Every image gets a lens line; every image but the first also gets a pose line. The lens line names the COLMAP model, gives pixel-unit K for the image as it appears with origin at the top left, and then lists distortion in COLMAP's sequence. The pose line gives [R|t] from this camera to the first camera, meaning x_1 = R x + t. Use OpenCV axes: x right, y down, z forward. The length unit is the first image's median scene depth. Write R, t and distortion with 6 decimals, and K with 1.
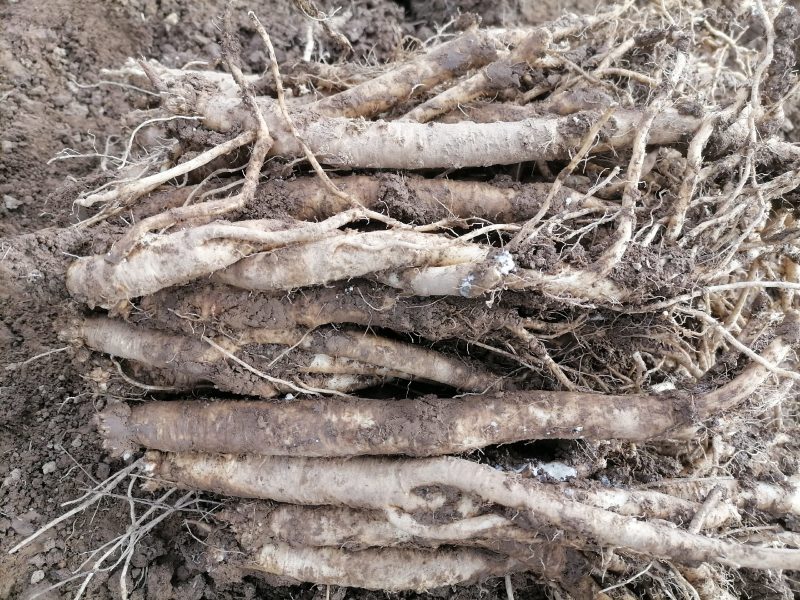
lens RADIAL K [[595.4, 0, 400.0], [0, 595.4, 300.0], [0, 0, 1]] dist [0.039745, -0.009426]
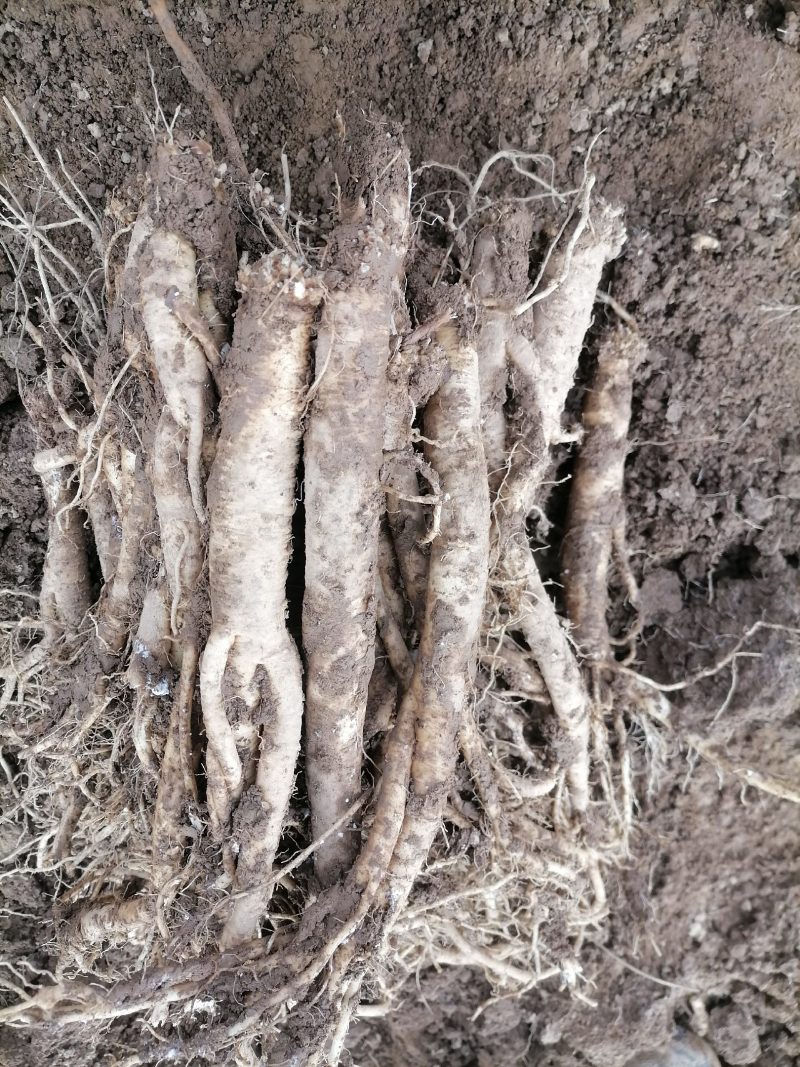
lens RADIAL K [[794.1, 0, 400.0], [0, 794.1, 533.5], [0, 0, 1]] dist [0.039745, -0.009426]
pose [[-0.060348, 0.996681, 0.054639, -0.062840], [-0.960844, -0.072834, 0.267346, -0.405758], [0.270438, -0.036366, 0.962050, -0.033526]]
